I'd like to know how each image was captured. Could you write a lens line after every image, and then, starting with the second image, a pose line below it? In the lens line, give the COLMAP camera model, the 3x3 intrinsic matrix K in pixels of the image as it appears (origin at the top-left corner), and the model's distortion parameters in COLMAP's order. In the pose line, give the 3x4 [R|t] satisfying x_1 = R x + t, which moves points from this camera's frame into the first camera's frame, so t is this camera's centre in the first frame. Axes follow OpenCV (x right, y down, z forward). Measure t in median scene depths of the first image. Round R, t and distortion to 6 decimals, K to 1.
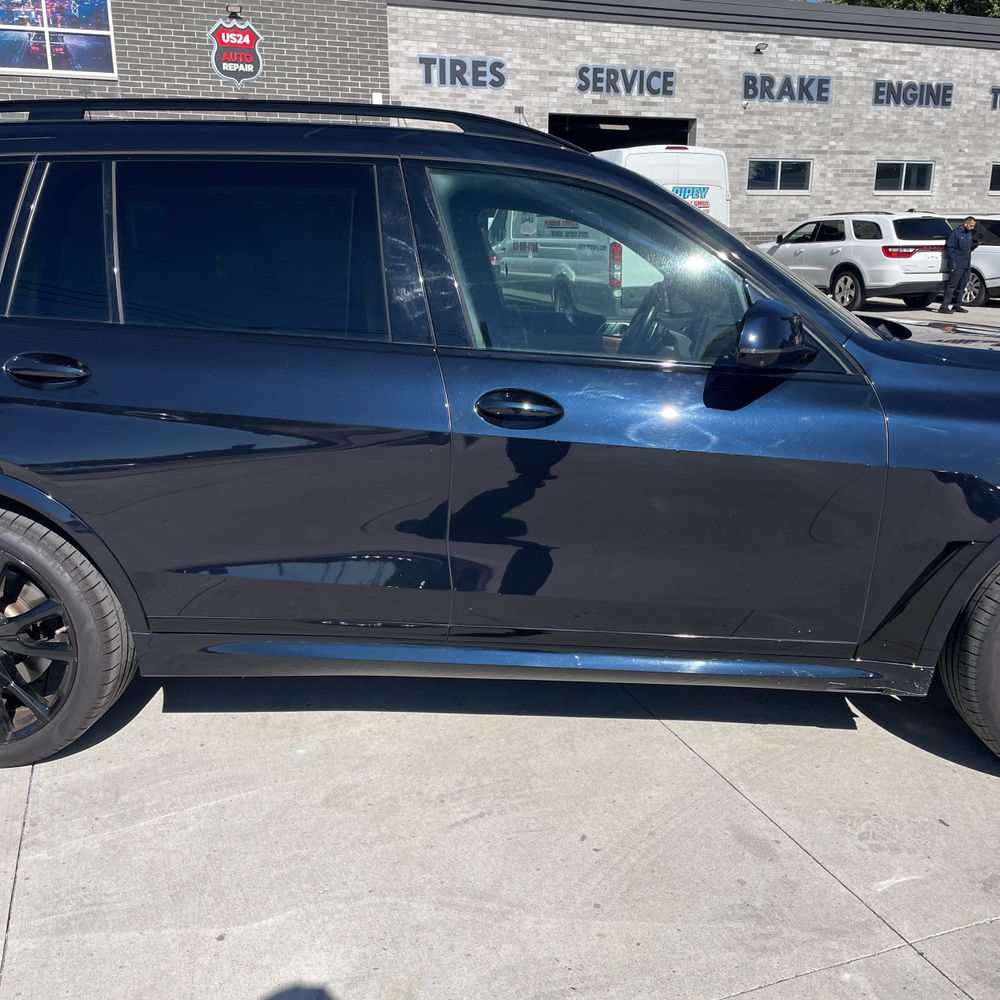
lens RADIAL K [[1025.0, 0, 512.8], [0, 1025.0, 514.6], [0, 0, 1]] dist [0.089681, -0.122186]
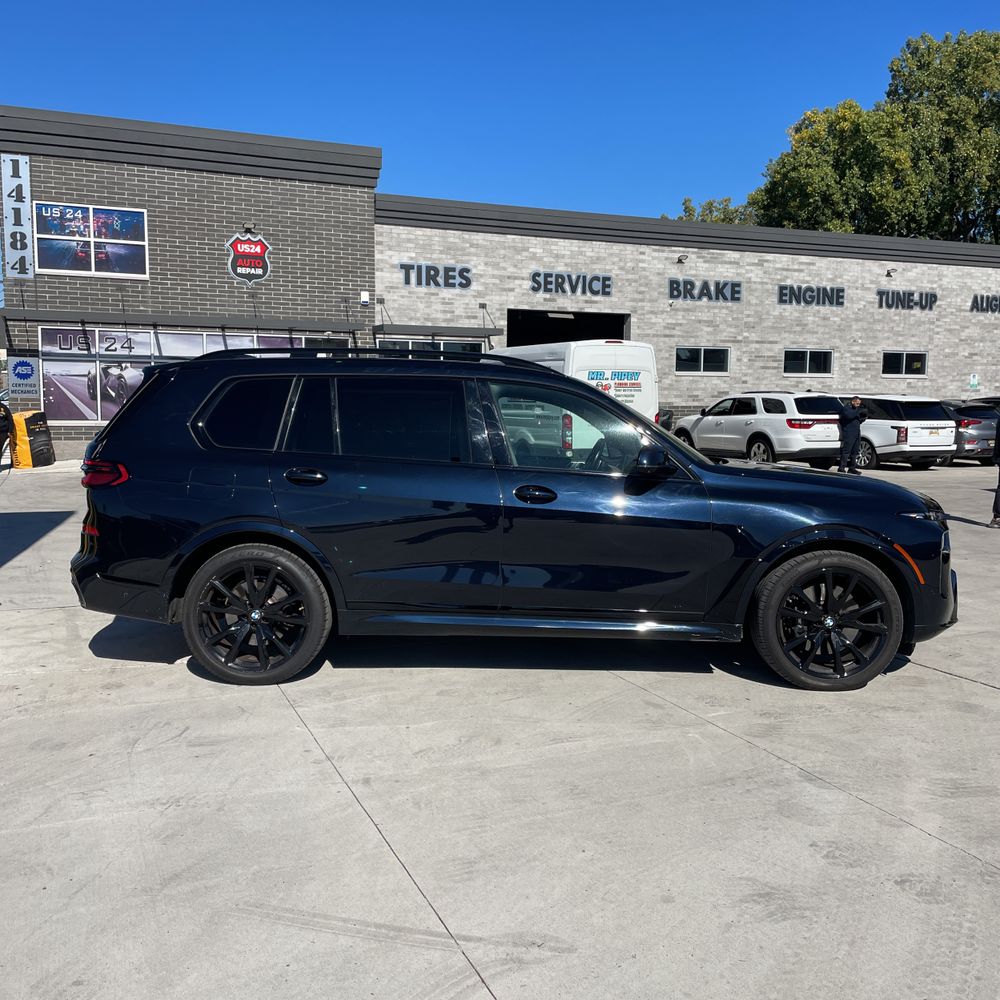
lens RADIAL K [[1016.6, 0, 506.8], [0, 1016.6, 496.4], [0, 0, 1]] dist [0.085298, -0.118404]
pose [[0.999046, 0.003552, 0.043536, -0.014745], [0.004080, 0.984745, -0.173956, 0.026677], [-0.043489, 0.173967, 0.983791, -0.105268]]
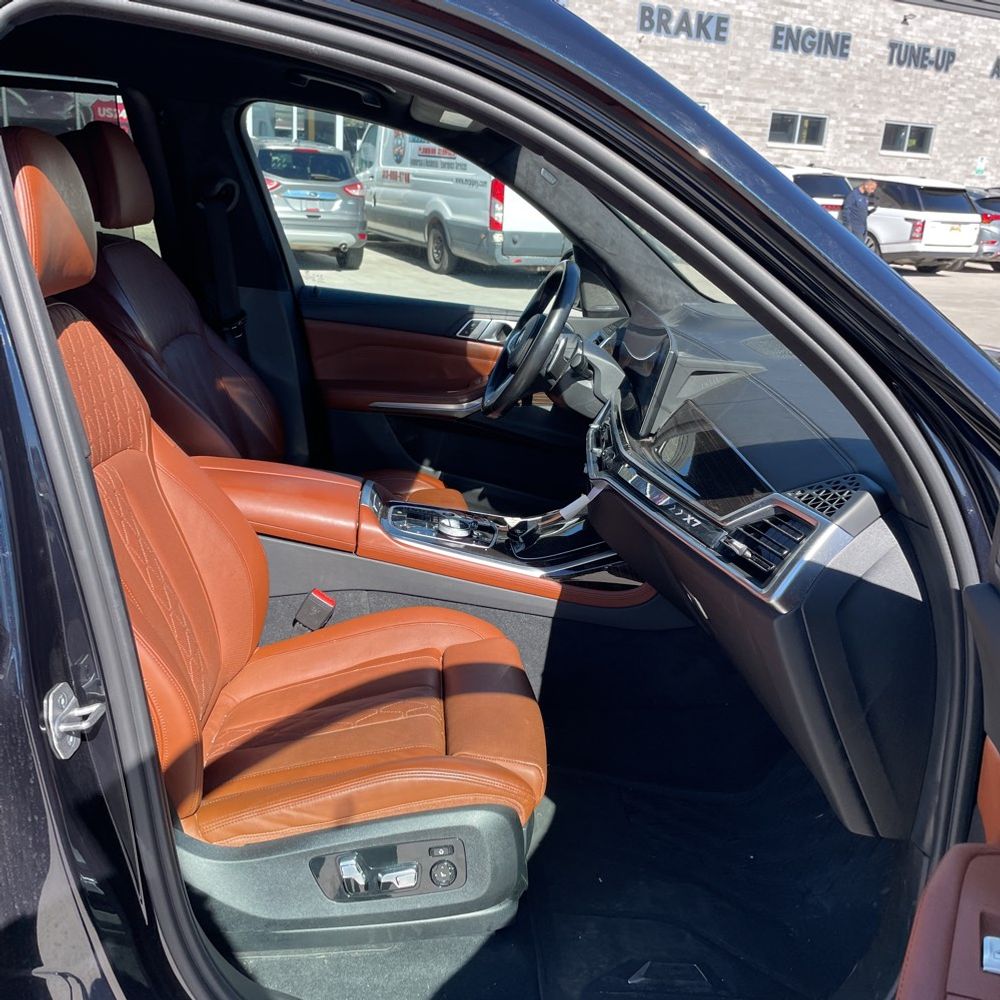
lens RADIAL K [[1027.2, 0, 514.9], [0, 1027.2, 496.1], [0, 0, 1]] dist [0.088031, -0.108169]
pose [[0.991881, 0.027368, 0.124188, 0.007593], [-0.032682, 0.998626, 0.040959, -0.019152], [-0.122897, -0.044686, 0.991413, 0.070866]]
